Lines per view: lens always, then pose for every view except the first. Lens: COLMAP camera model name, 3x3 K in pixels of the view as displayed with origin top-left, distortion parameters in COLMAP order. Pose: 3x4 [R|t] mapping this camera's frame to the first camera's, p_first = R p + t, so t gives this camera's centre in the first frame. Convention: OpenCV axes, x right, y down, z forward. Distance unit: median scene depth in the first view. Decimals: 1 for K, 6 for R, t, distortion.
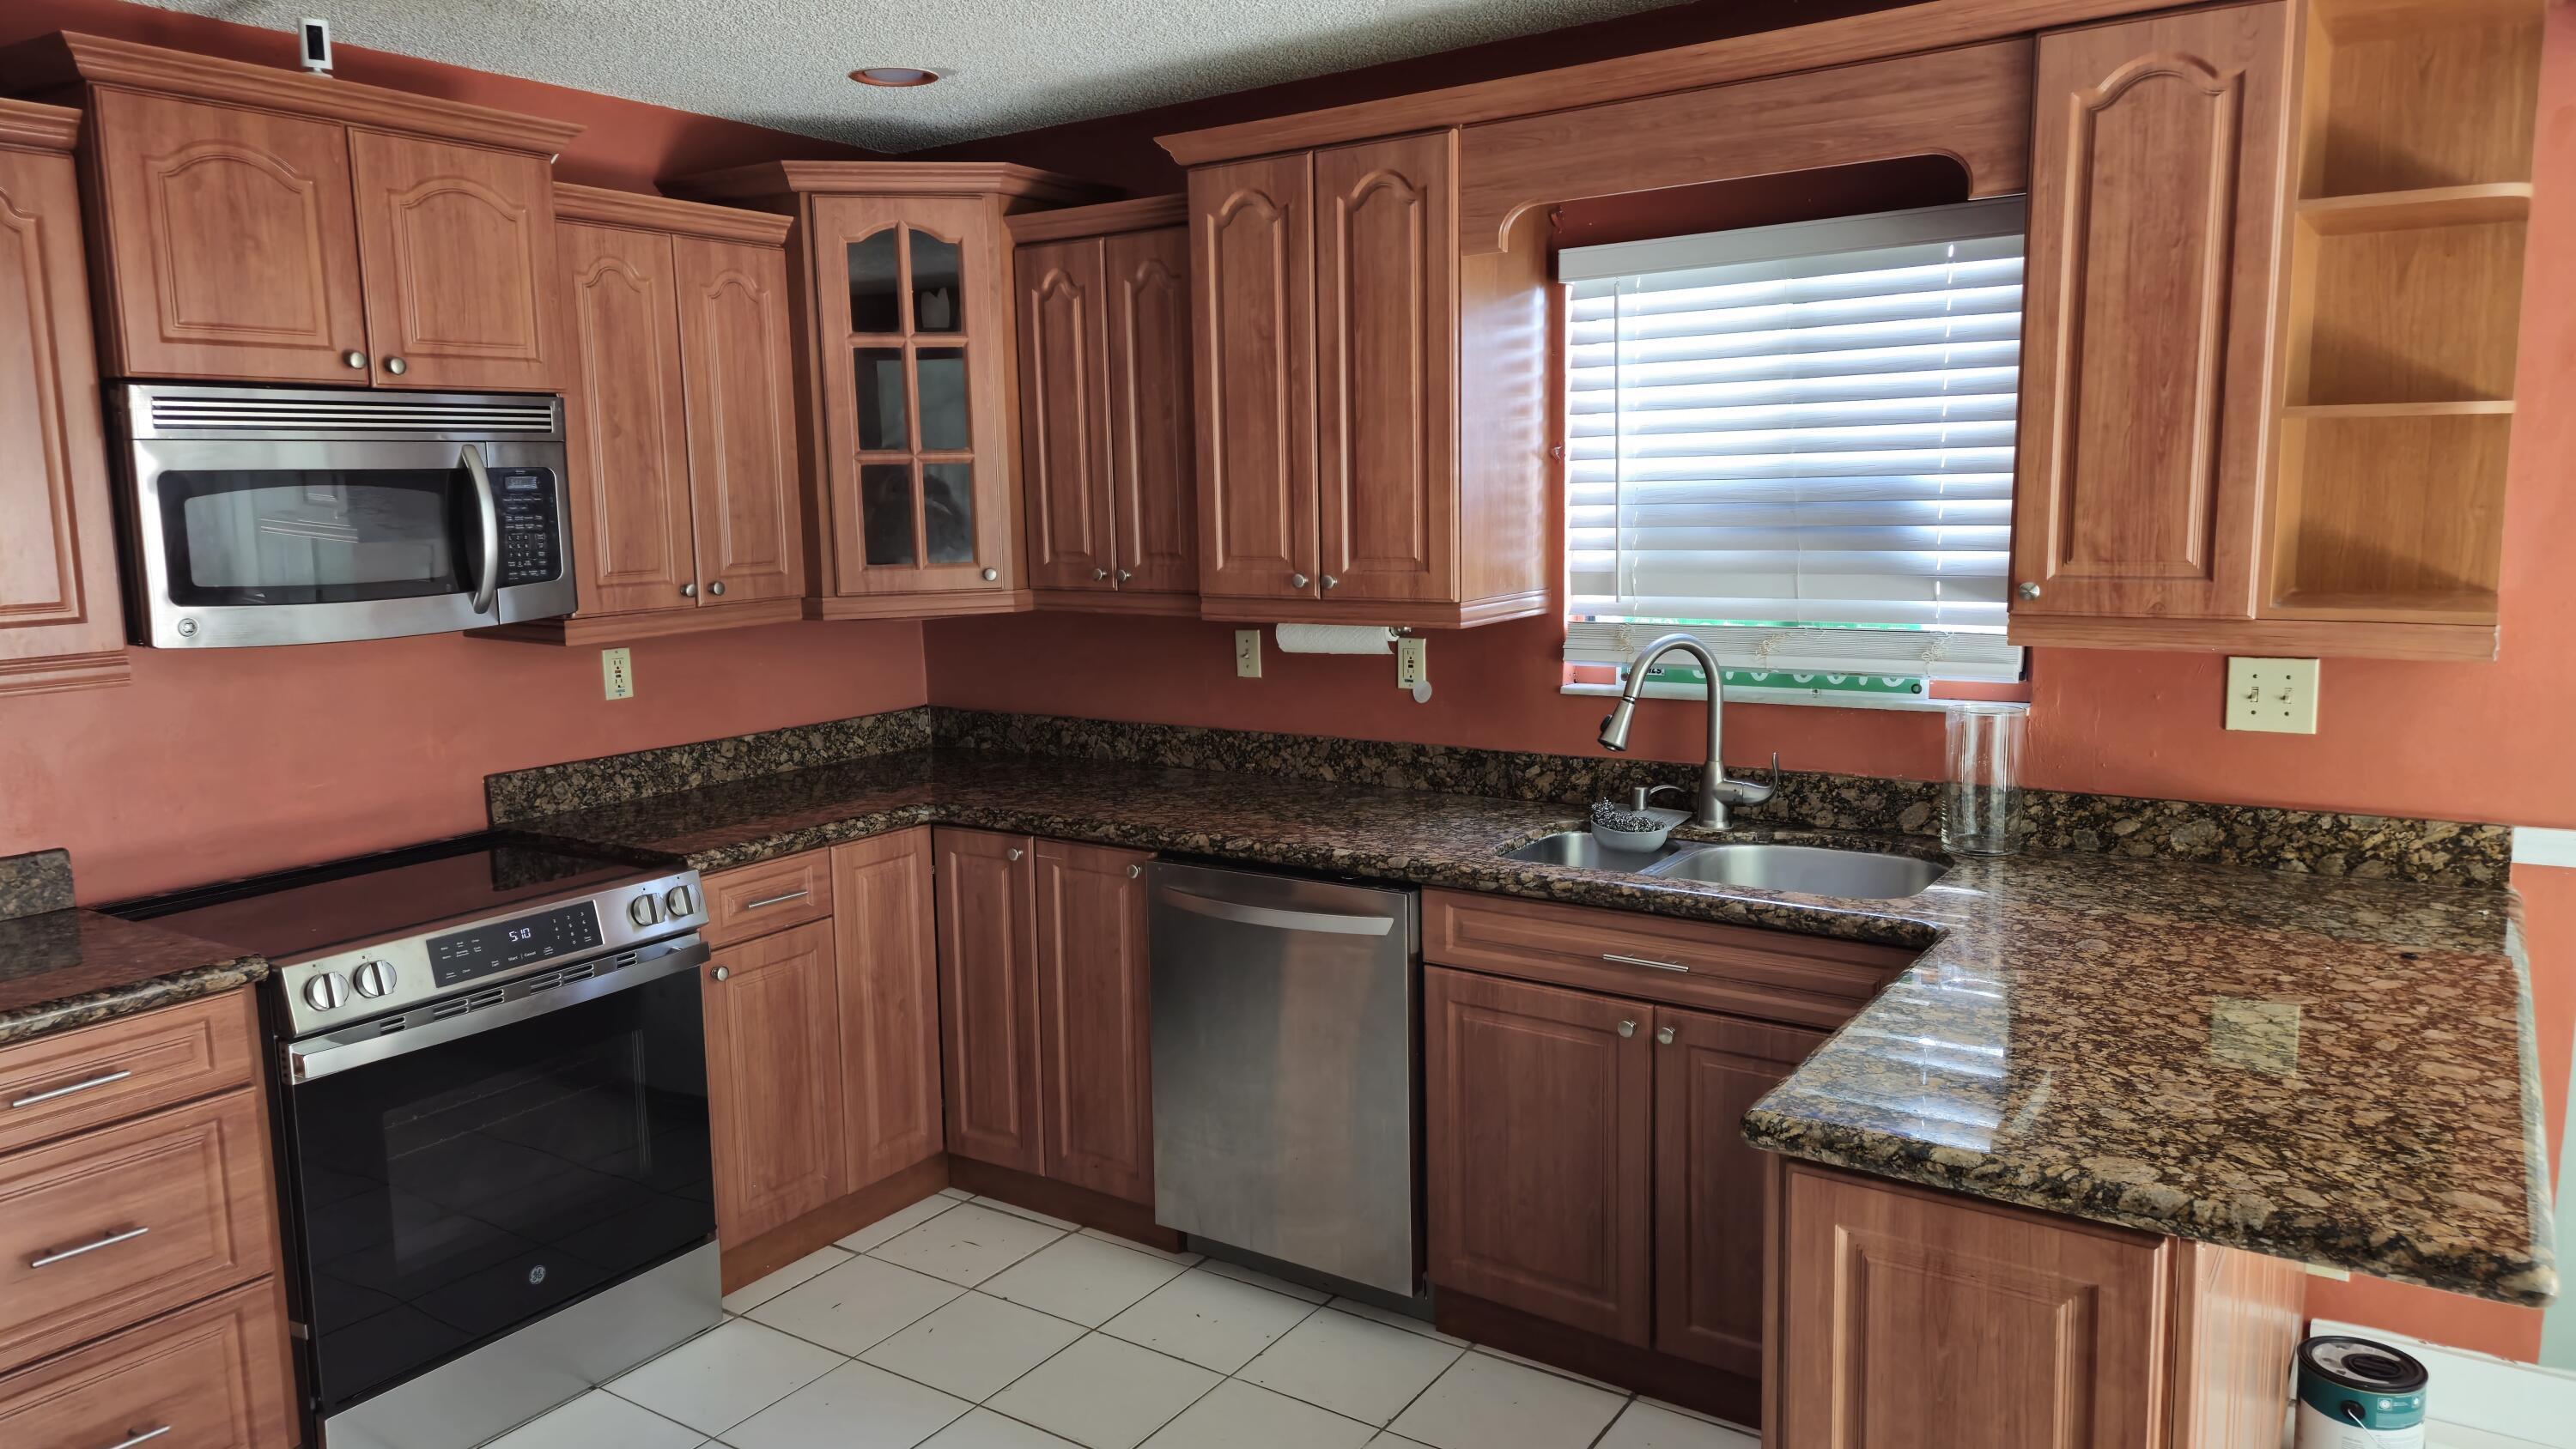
lens RADIAL K [[1684.0, 0, 1289.8], [0, 1684.0, 685.9], [0, 0, 1]] dist [0.077726, -0.056693]
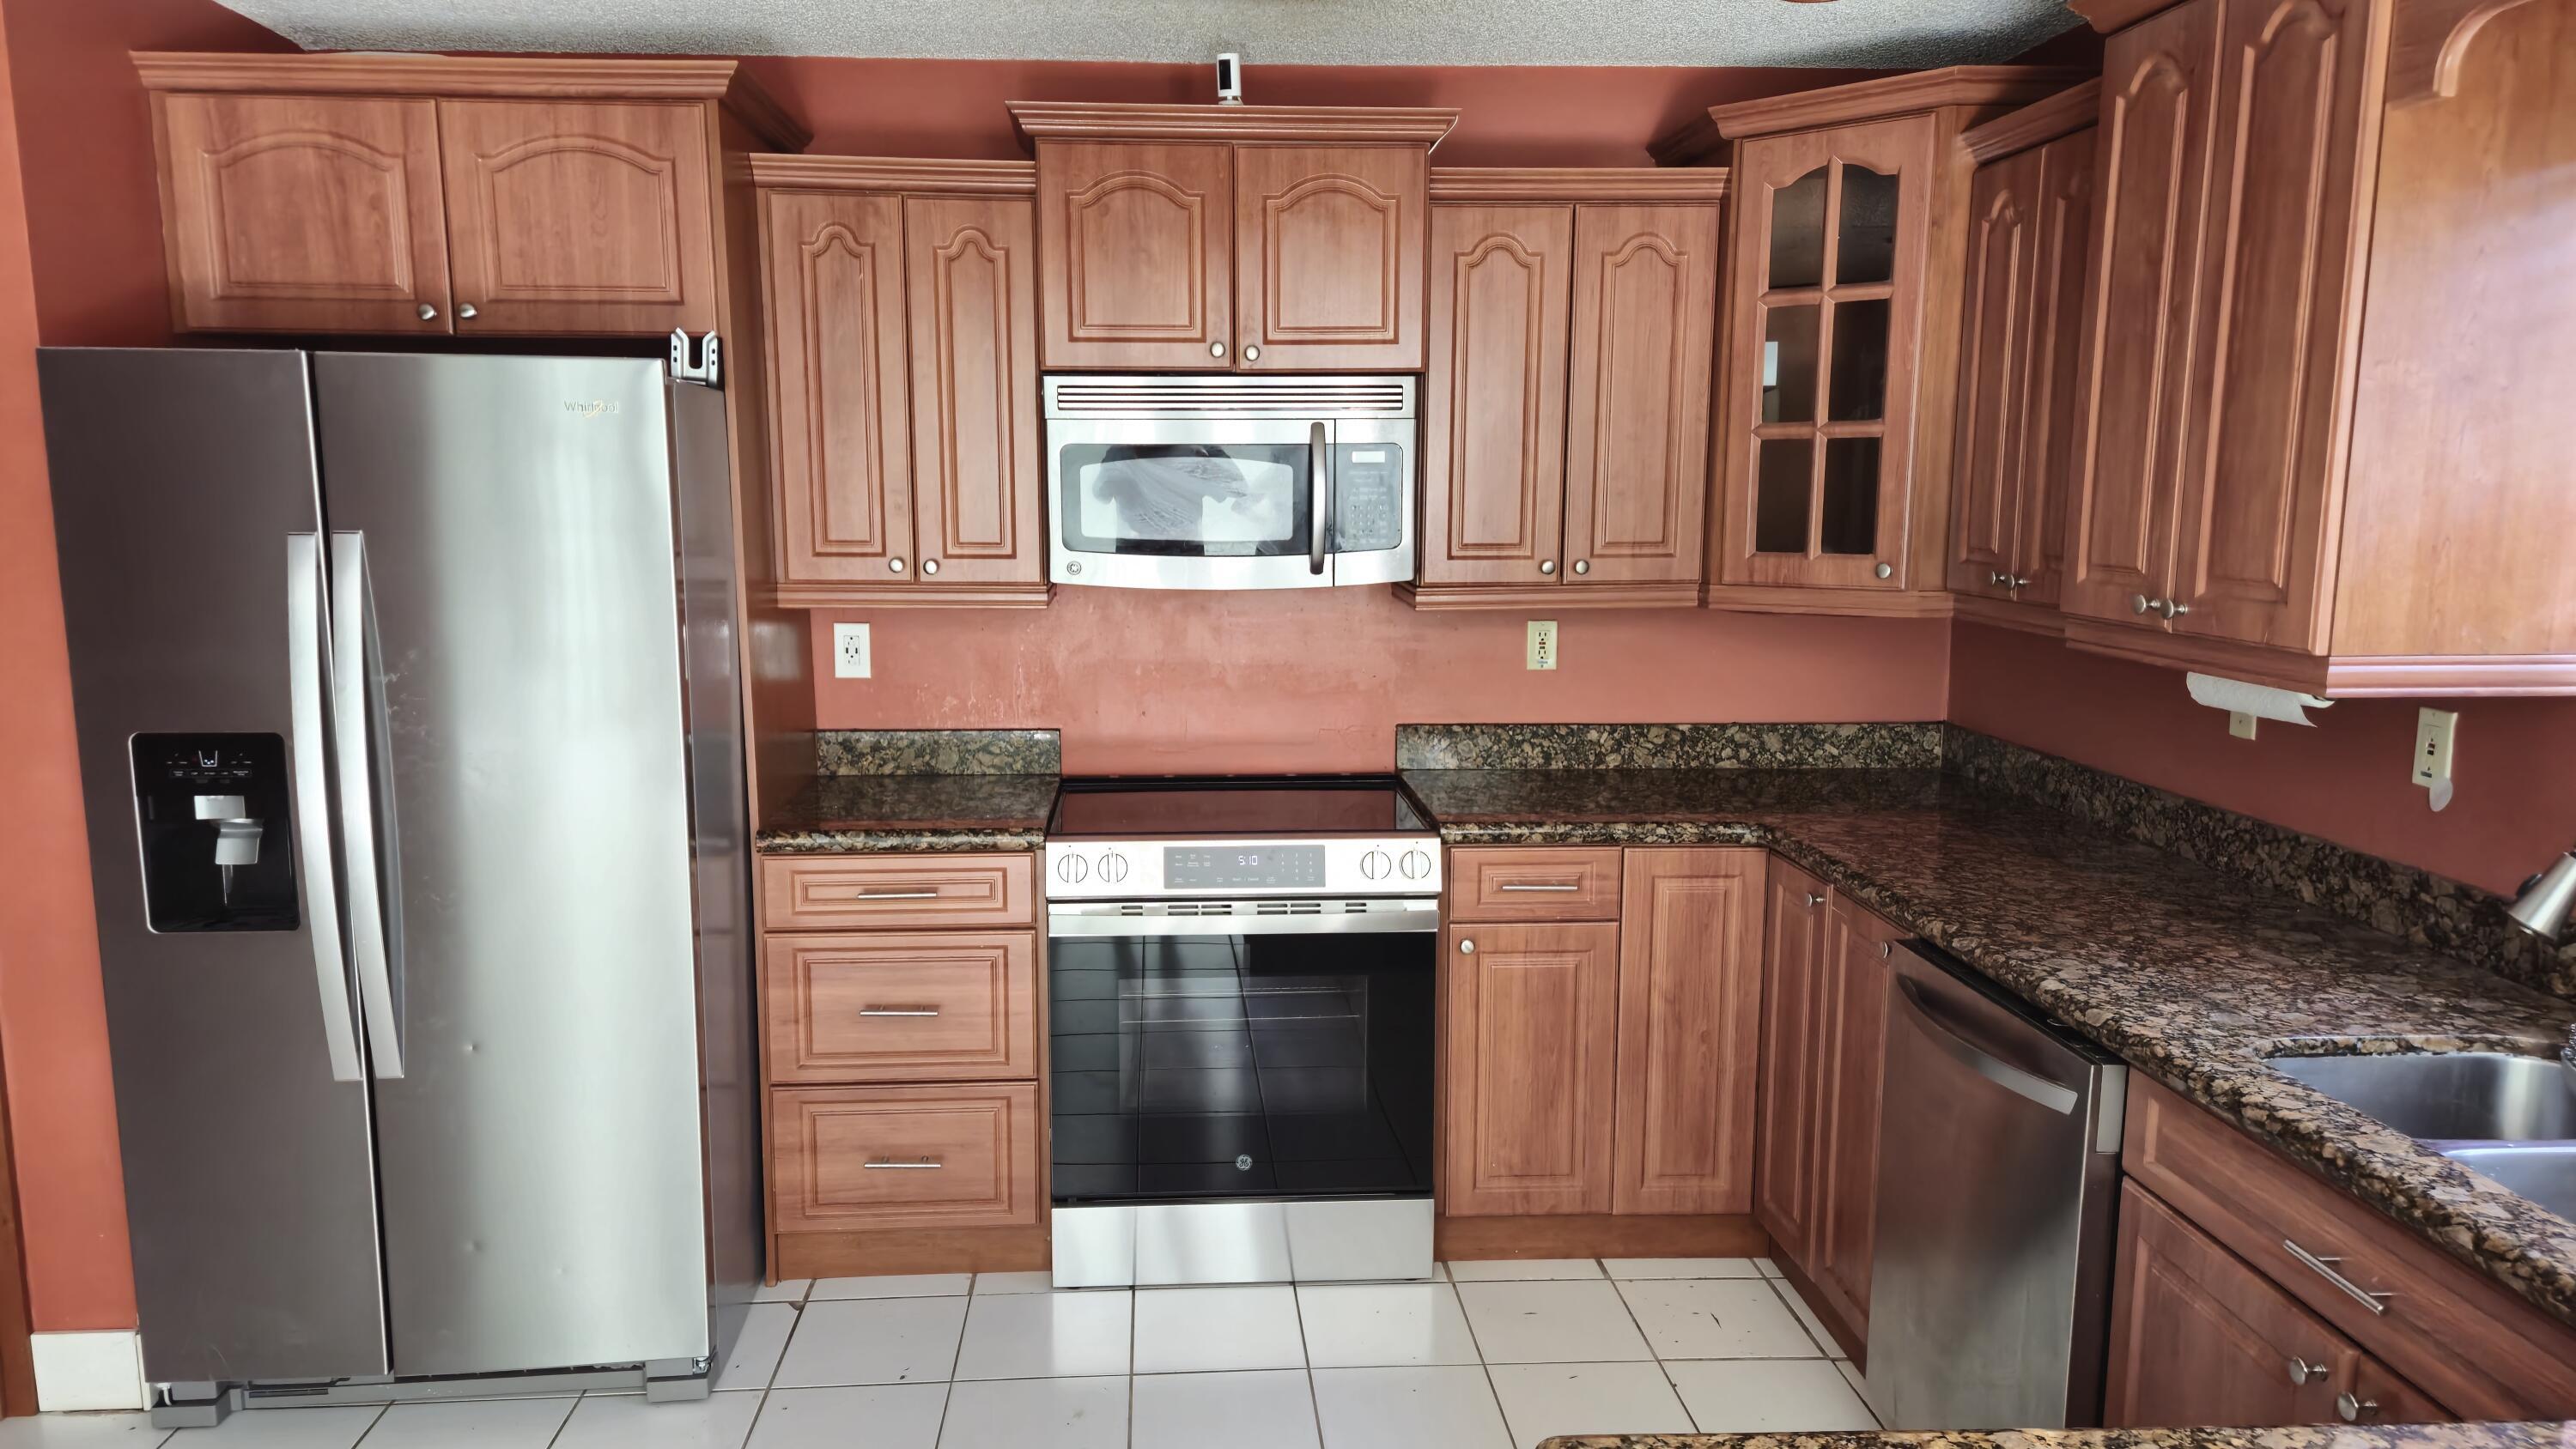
lens RADIAL K [[1735.2, 0, 1288.0], [0, 1735.2, 724.5], [0, 0, 1]] dist [0.080601, -0.065361]
pose [[0.614248, 0.135298, -0.777428, 0.344766], [-0.109248, 0.990285, 0.086025, -0.034517], [0.781514, 0.032091, 0.623062, 0.240135]]
